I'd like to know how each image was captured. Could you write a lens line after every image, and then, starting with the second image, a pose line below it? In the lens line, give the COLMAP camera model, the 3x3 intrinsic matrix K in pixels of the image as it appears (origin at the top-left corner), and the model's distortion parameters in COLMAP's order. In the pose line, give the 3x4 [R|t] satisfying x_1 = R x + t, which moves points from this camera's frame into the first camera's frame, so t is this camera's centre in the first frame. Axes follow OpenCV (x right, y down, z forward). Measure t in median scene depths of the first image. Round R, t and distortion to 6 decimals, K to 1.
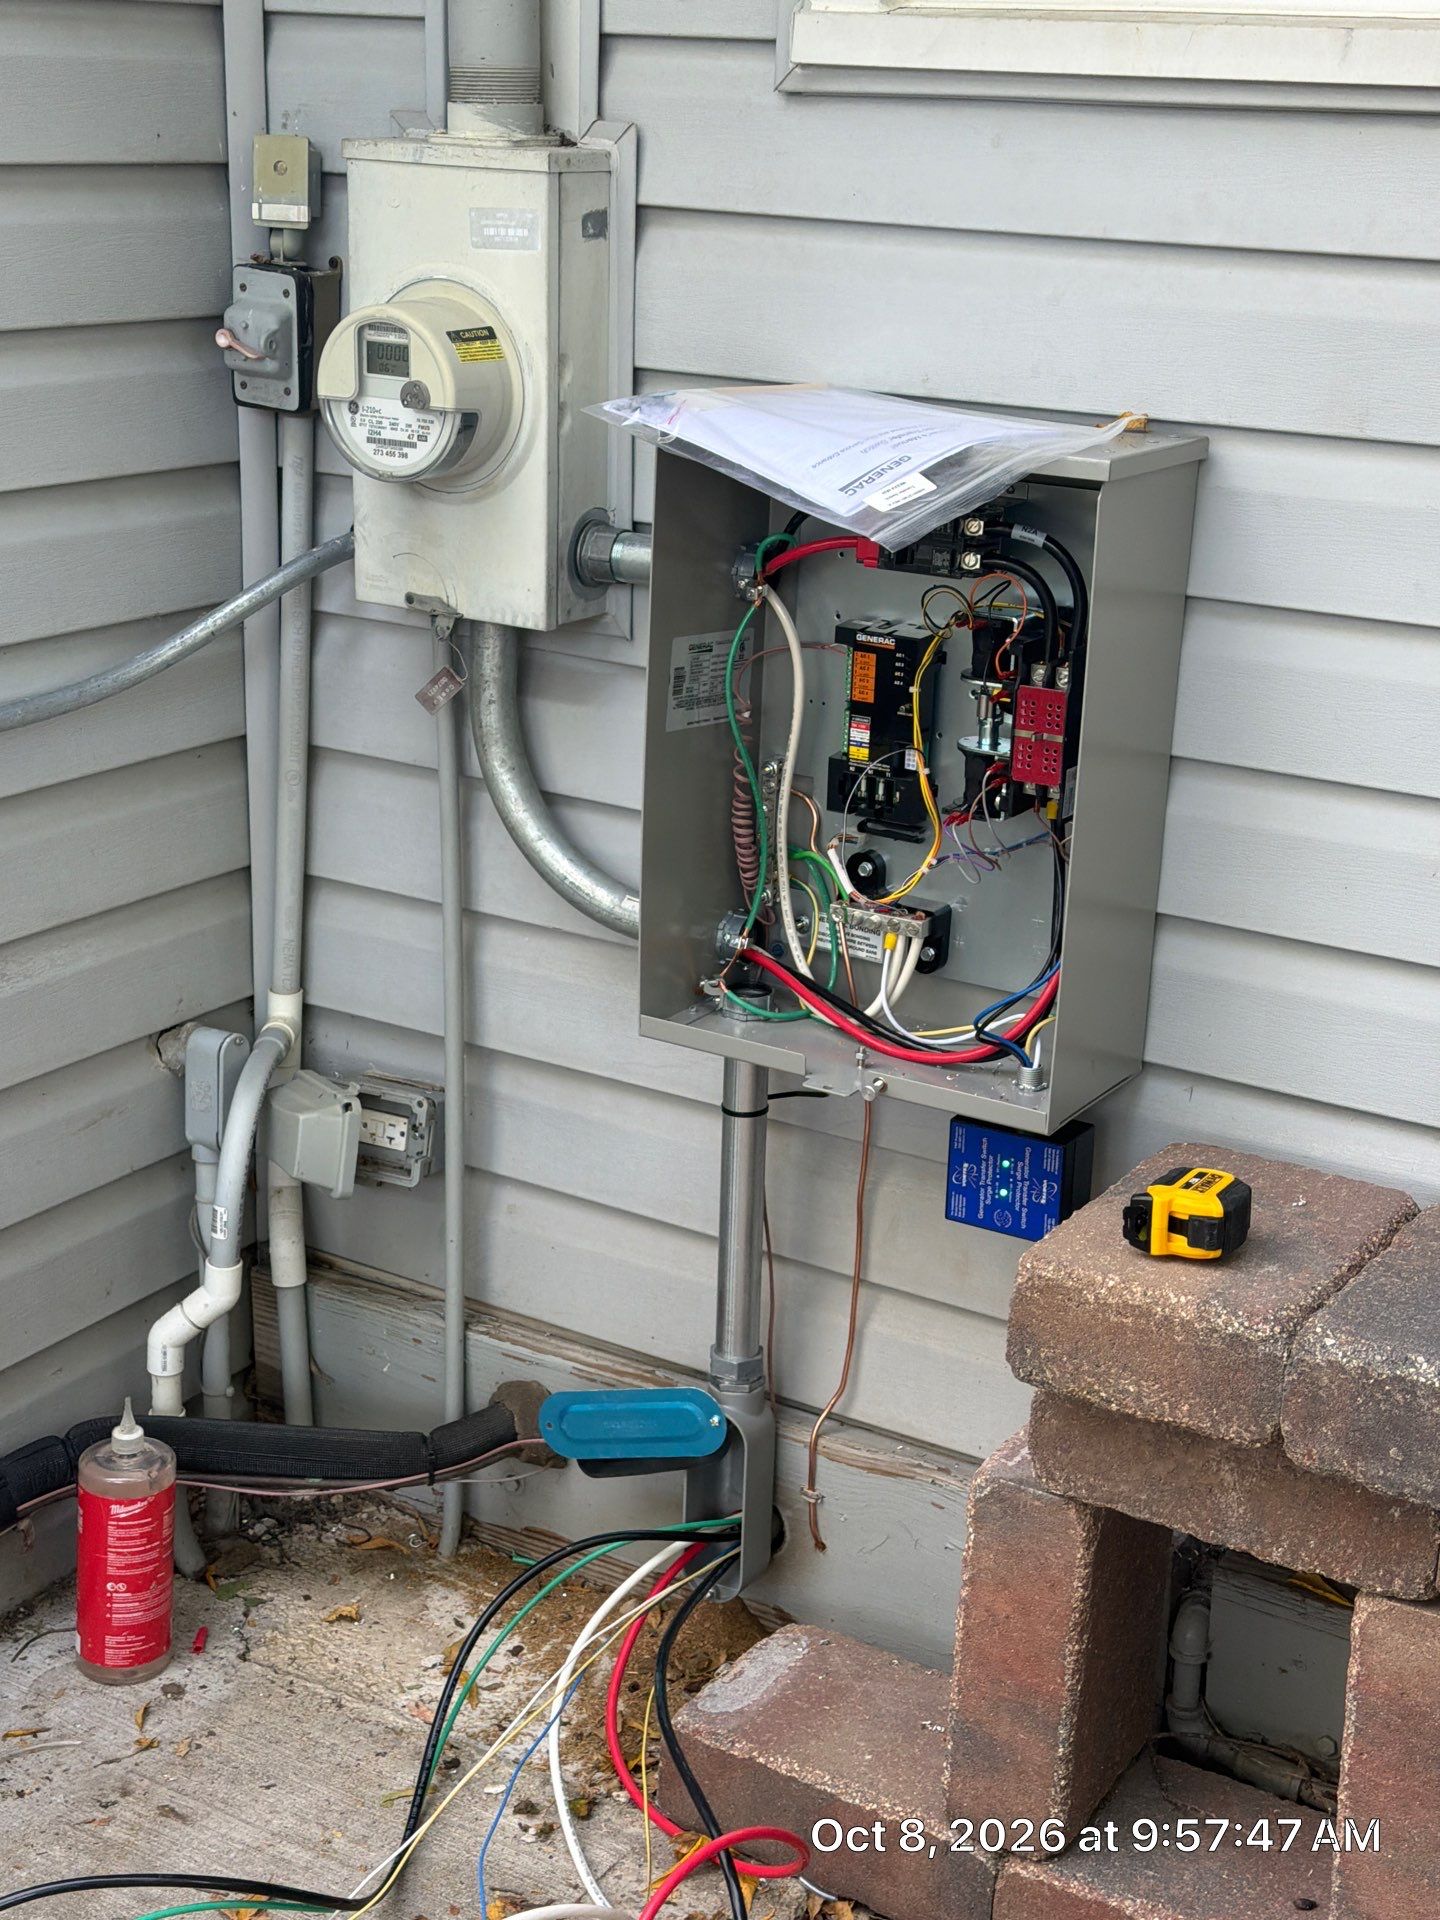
lens RADIAL K [[2734.1, 0, 724.7], [0, 2734.1, 982.8], [0, 0, 1]] dist [0.159197, -0.111945]
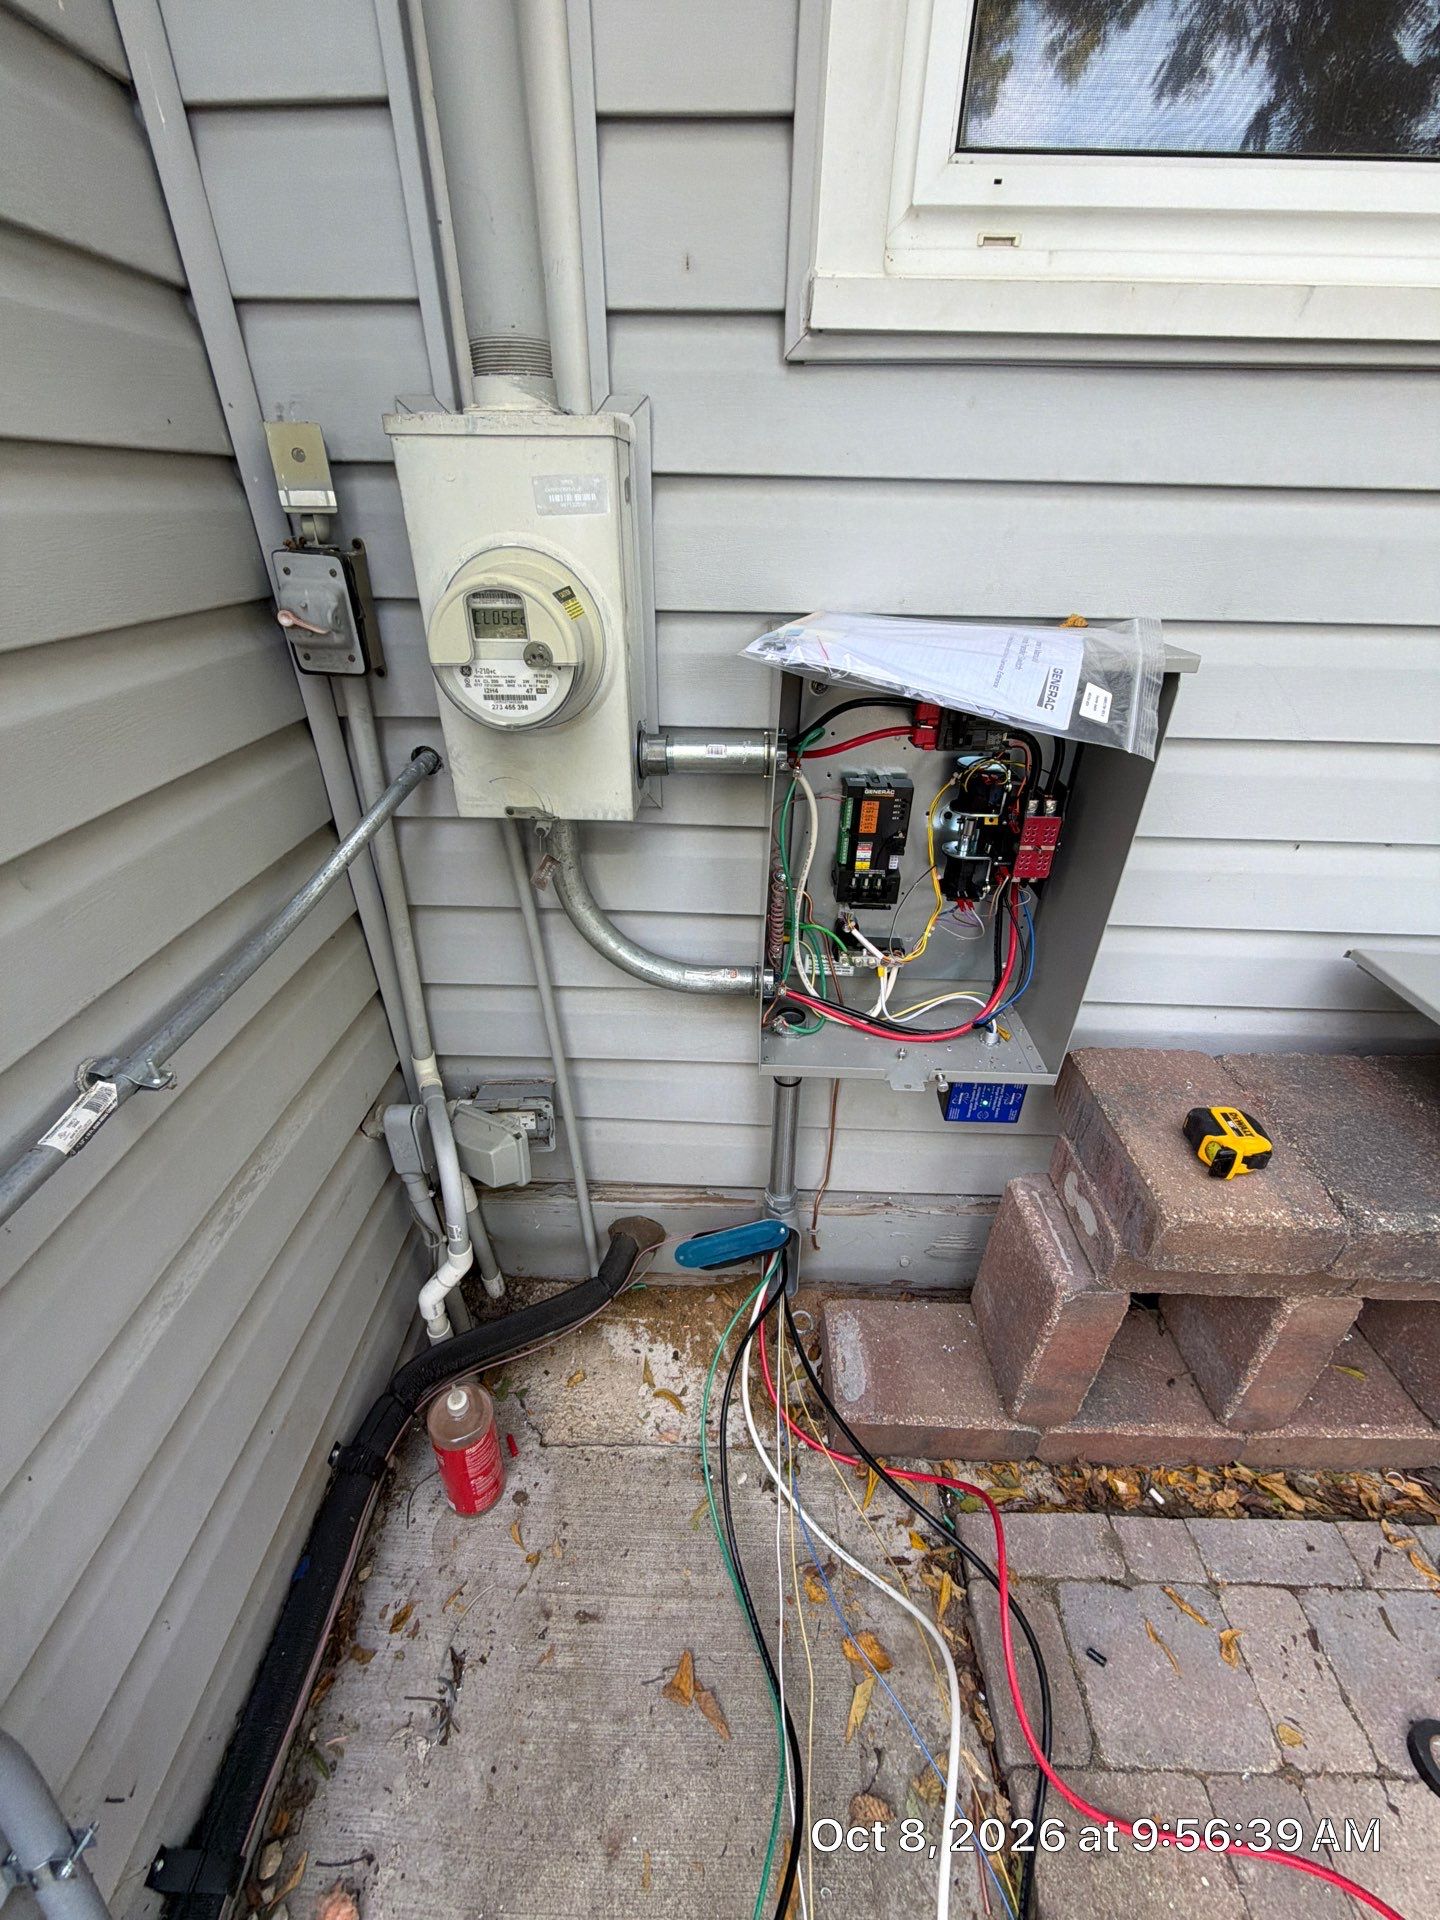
lens RADIAL K [[757.5, 0, 720.0], [0, 757.5, 960.0], [0, 0, 1]] dist [0.001414, 0.000023]
pose [[0.869613, -0.278254, 0.407858, -0.203244], [0.174826, 0.946083, 0.272695, -0.159882], [-0.461746, -0.165834, 0.871372, 0.646238]]
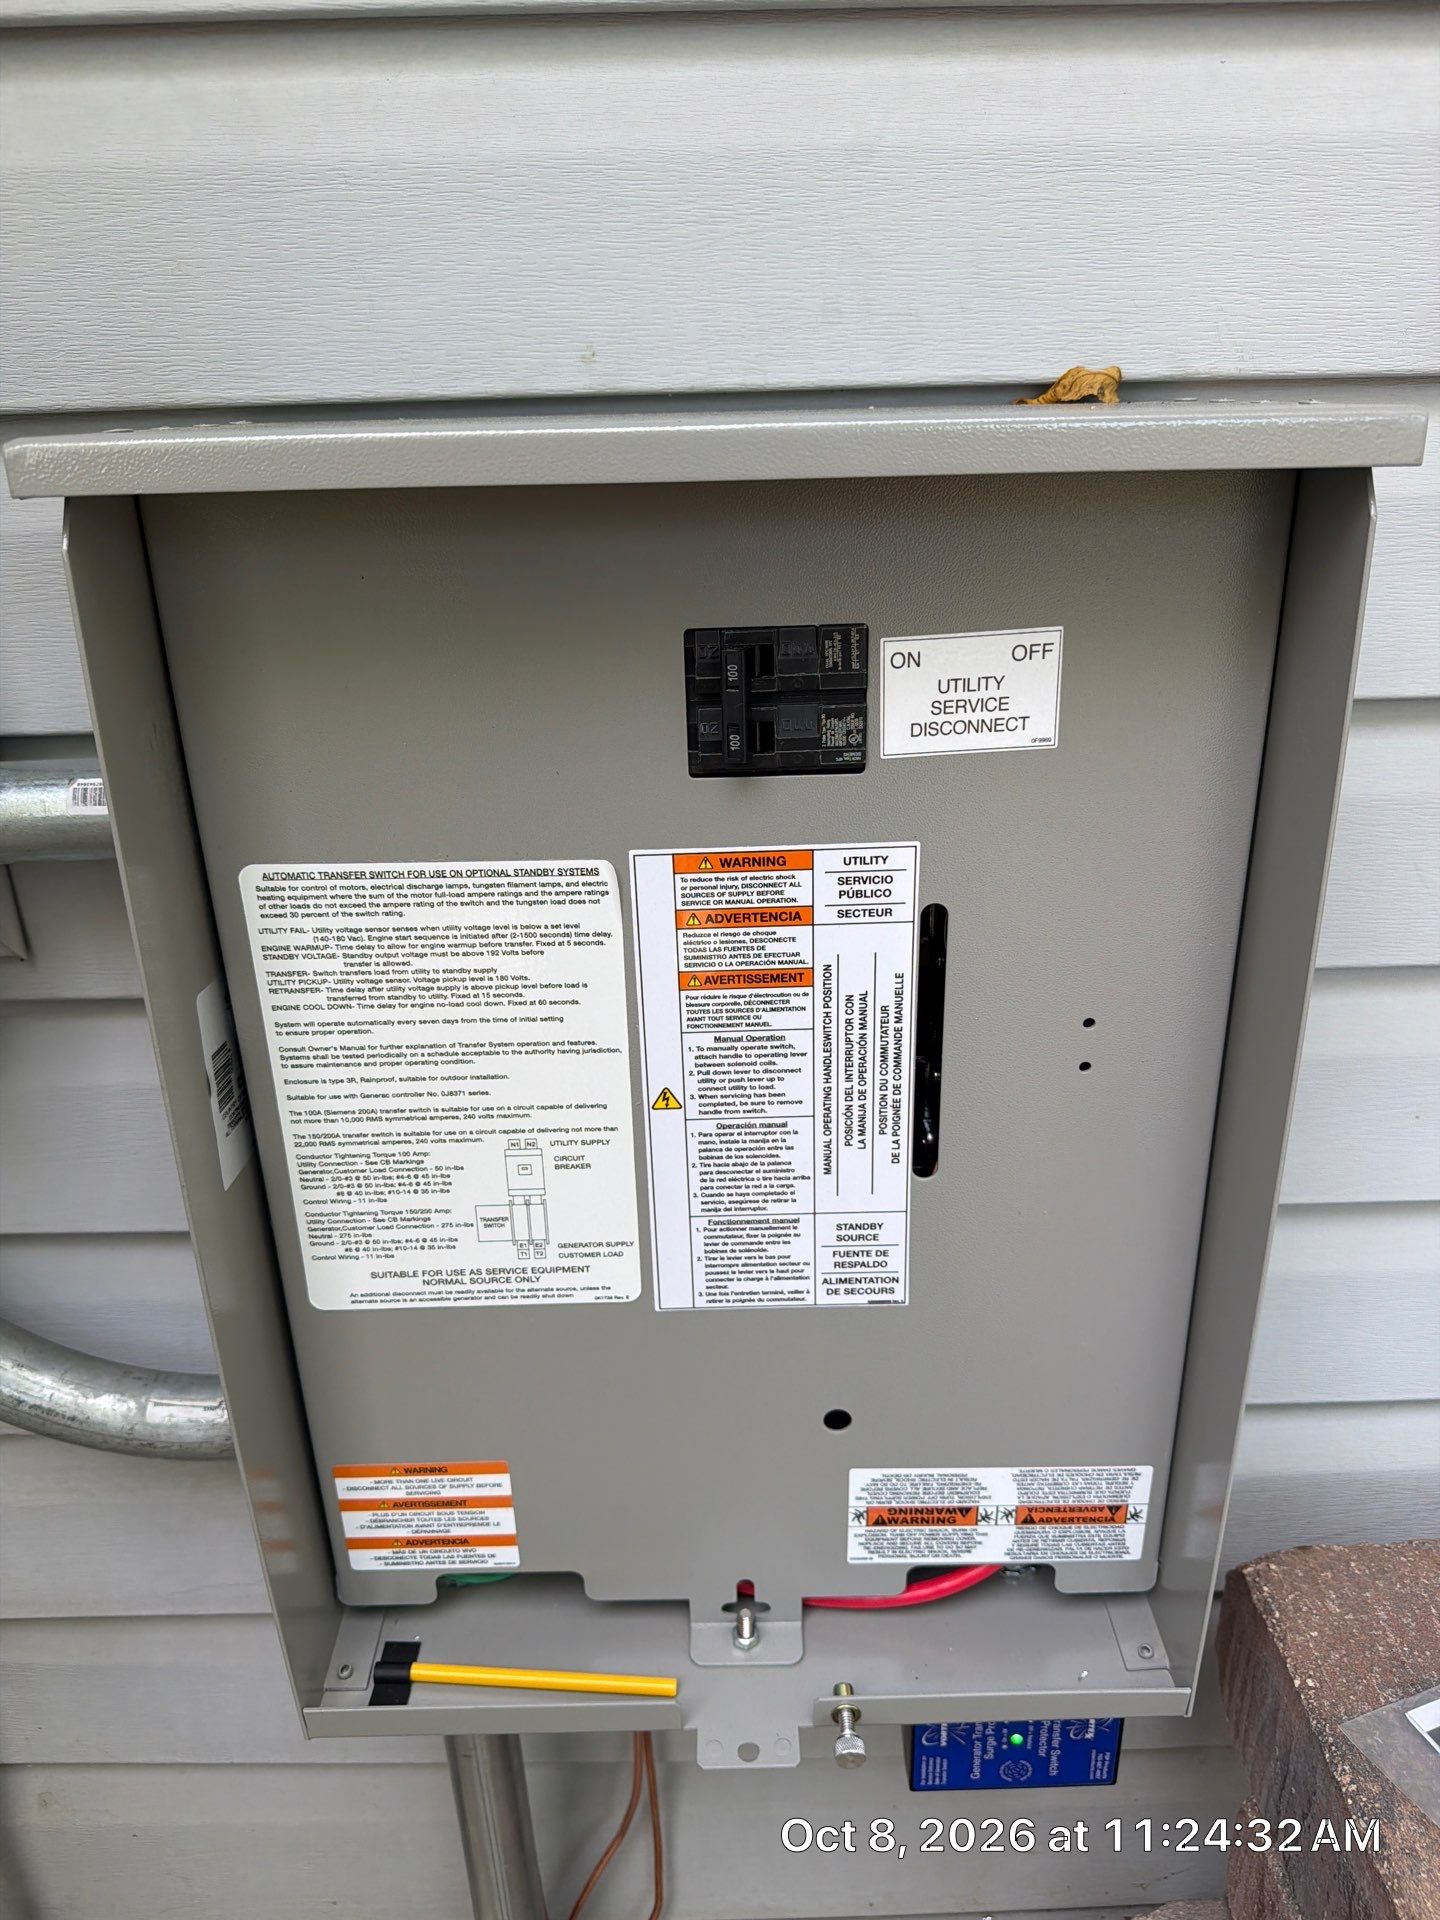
lens RADIAL K [[1382.5, 0, 724.8], [0, 1382.5, 965.1], [0, 0, 1]] dist [-0.028409, -0.000904]
pose [[0.846841, -0.258760, 0.464655, -0.045514], [0.220643, 0.965862, 0.135750, -0.135368], [-0.483919, -0.012436, 0.875024, 0.736720]]
